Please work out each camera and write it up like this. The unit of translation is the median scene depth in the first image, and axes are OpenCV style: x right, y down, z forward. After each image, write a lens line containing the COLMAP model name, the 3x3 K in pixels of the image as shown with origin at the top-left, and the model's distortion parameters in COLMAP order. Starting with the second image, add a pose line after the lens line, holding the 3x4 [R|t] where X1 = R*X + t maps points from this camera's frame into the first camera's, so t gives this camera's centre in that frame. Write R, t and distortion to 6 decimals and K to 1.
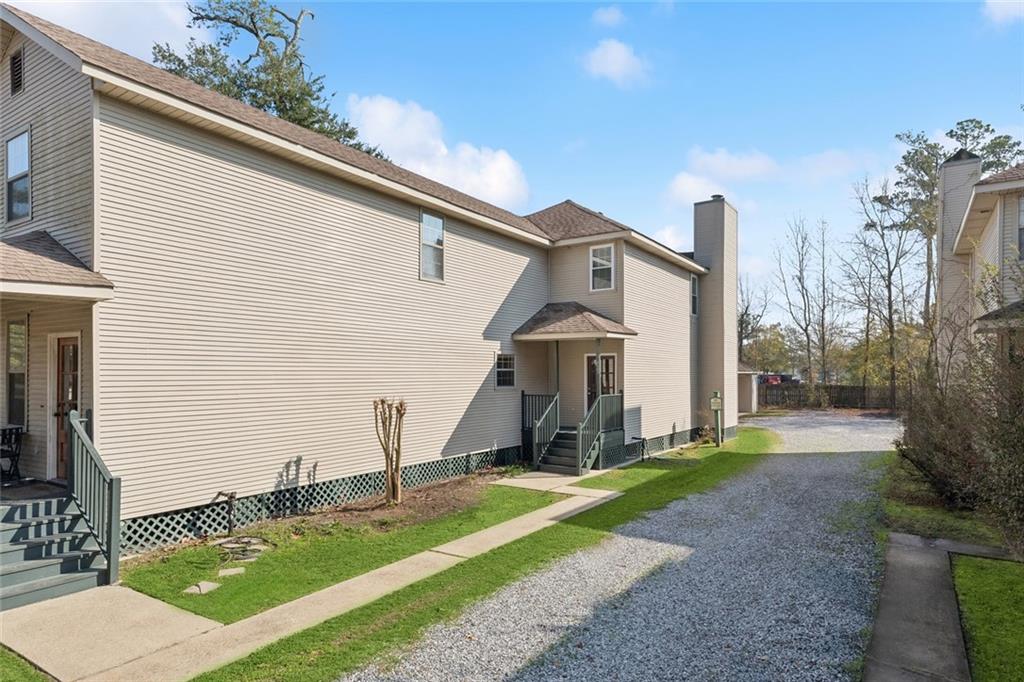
lens RADIAL K [[601.5, 0, 511.1], [0, 601.5, 344.4], [0, 0, 1]] dist [0.035683, 0.001806]
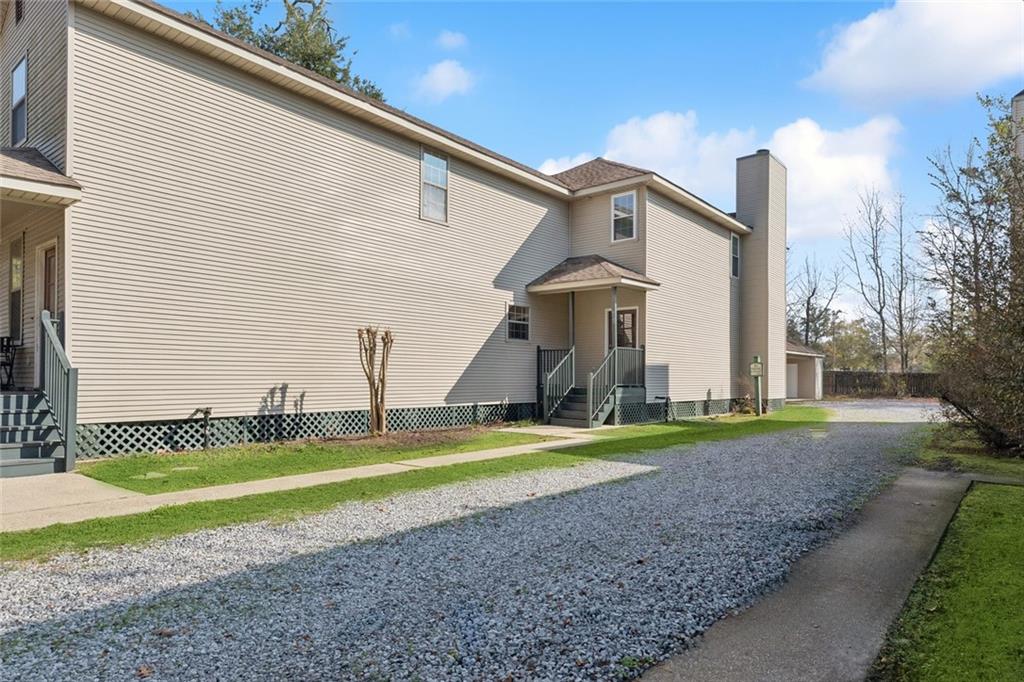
lens RADIAL K [[613.3, 0, 511.2], [0, 613.3, 343.0], [0, 0, 1]] dist [0.030898, -0.006960]
pose [[0.994378, 0.002358, -0.105864, 0.089572], [-0.003006, 0.999978, -0.005963, 0.088235], [0.105847, 0.006247, 0.994363, 0.026802]]
